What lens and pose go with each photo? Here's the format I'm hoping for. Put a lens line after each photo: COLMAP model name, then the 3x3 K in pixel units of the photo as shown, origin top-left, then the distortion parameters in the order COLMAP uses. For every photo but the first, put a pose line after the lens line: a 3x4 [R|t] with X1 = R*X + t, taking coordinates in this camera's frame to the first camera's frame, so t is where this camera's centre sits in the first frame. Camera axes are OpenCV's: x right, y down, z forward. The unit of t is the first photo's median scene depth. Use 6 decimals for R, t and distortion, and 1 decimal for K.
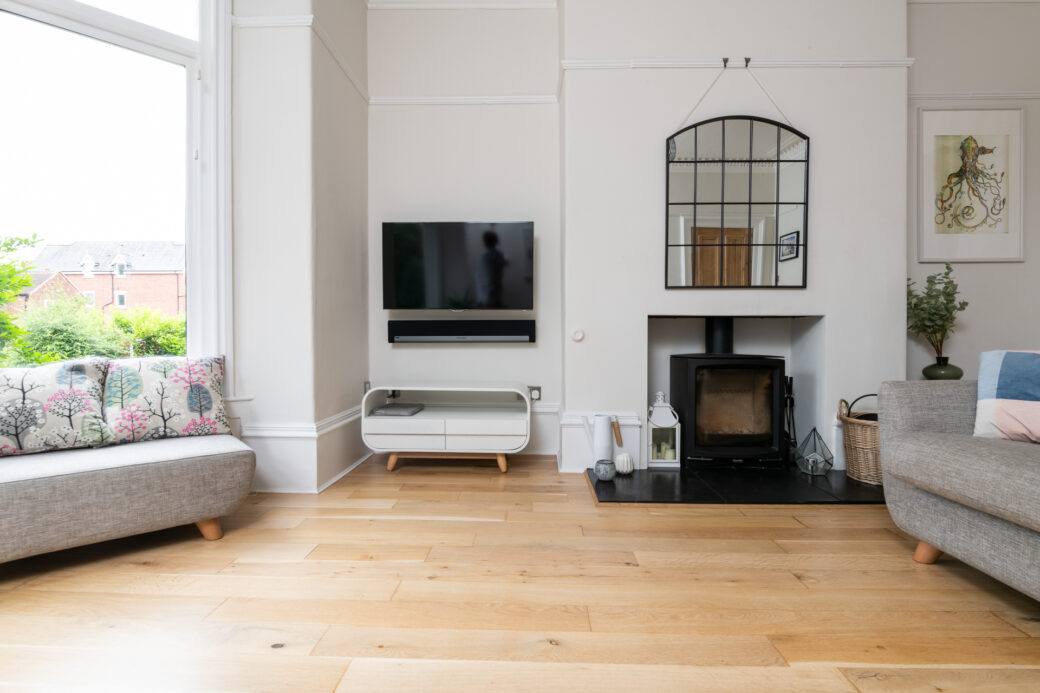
lens RADIAL K [[480.4, 0, 513.8], [0, 480.4, 339.8], [0, 0, 1]] dist [-0.015987, -0.000456]
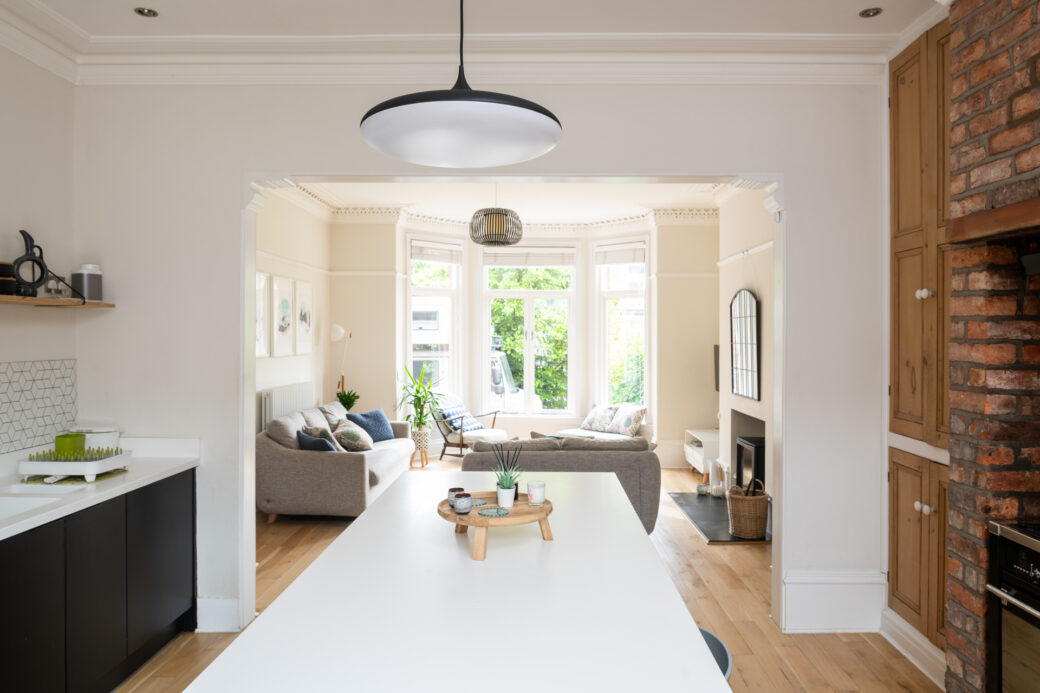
lens RADIAL K [[719.4, 0, 516.1], [0, 719.4, 336.8], [0, 0, 1]] dist [0.000105, -0.020954]
pose [[0.009198, 0.004950, -0.999945, 2.795598], [-0.014896, 0.999877, 0.004813, -0.306086], [0.999847, 0.014851, 0.009271, 0.231819]]
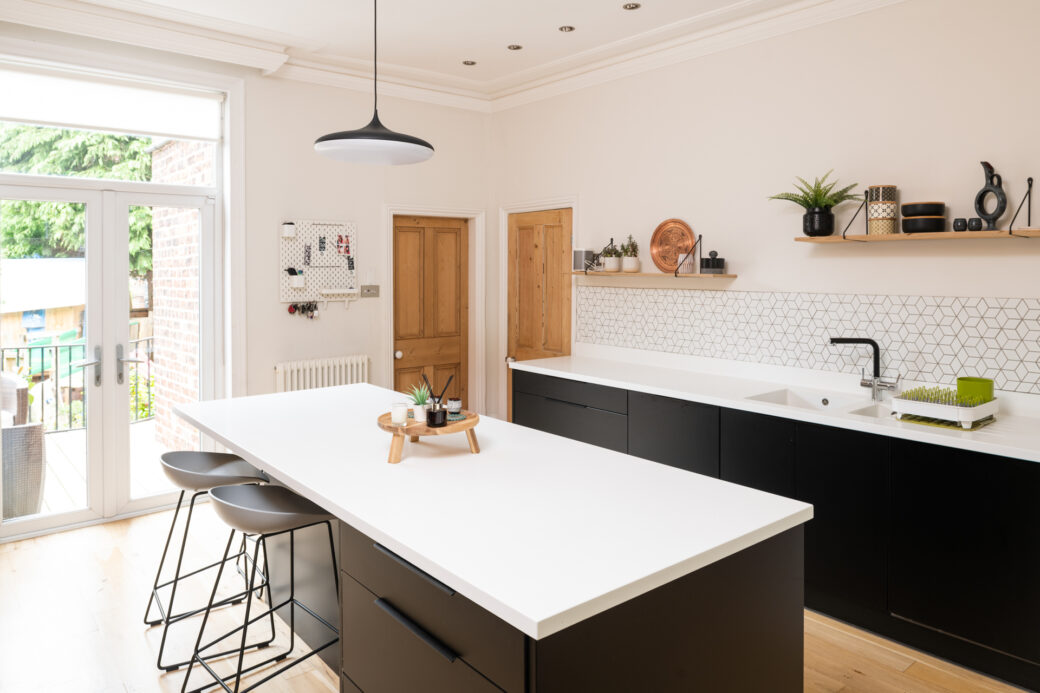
lens RADIAL K [[719.4, 0, 518.0], [0, 719.4, 255.2], [0, 0, 1]] dist [0.000105, -0.020954]
pose [[-0.662271, 0.012956, 0.749152, 1.141998], [0.010232, 0.999914, -0.008247, -0.311912], [-0.749195, 0.002204, -0.662346, 0.764148]]
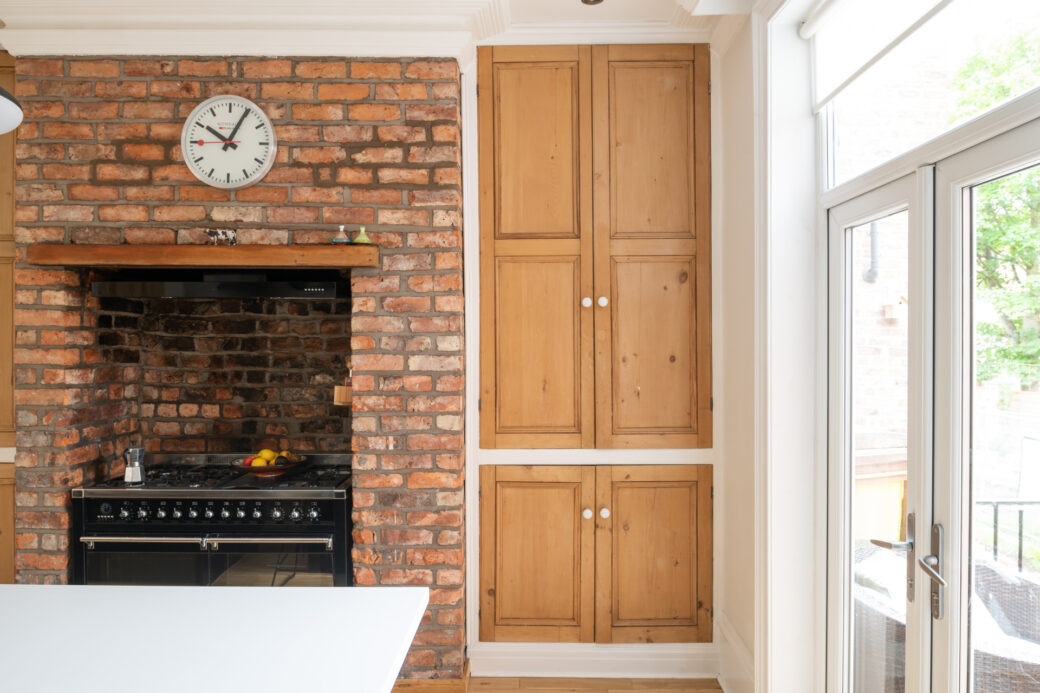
lens RADIAL K [[719.4, 0, 525.4], [0, 719.4, 337.2], [0, 0, 1]] dist [0.000105, -0.020954]
pose [[0.999775, -0.000654, 0.021213, 2.587909], [0.001048, 0.999827, -0.018568, -0.297873], [-0.021197, 0.018586, 0.999603, -0.344522]]
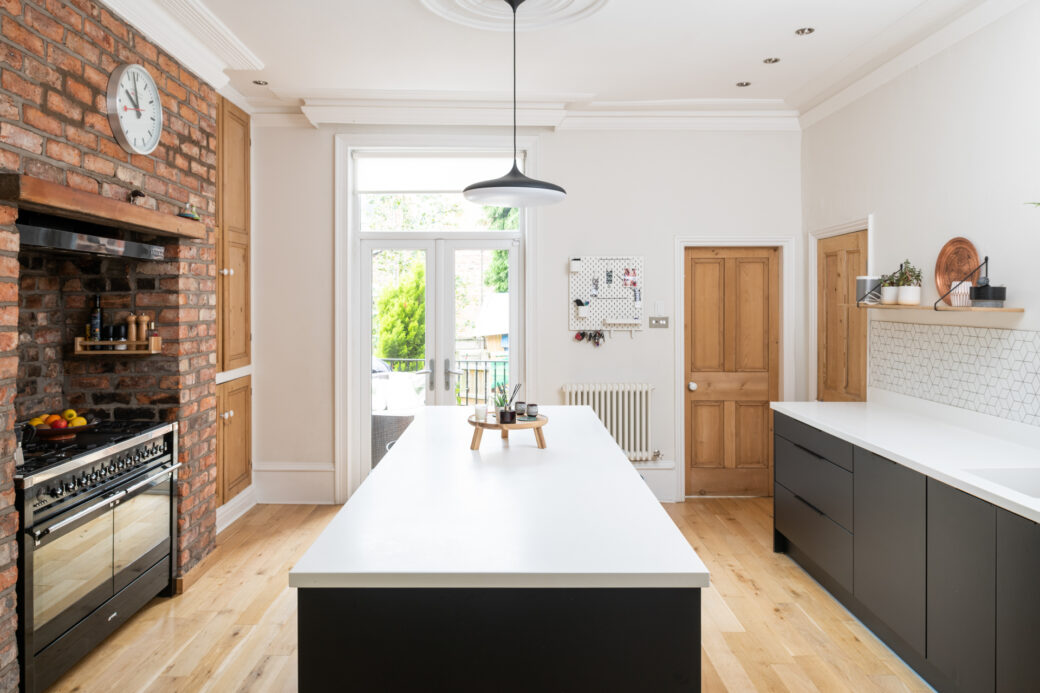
lens RADIAL K [[719.4, 0, 506.7], [0, 719.4, 278.1], [0, 0, 1]] dist [0.000105, -0.020954]
pose [[-0.032658, 0.030094, 0.999013, 0.860945], [0.012173, 0.999484, -0.029710, -0.302553], [-0.999392, 0.011191, -0.033007, 0.244471]]
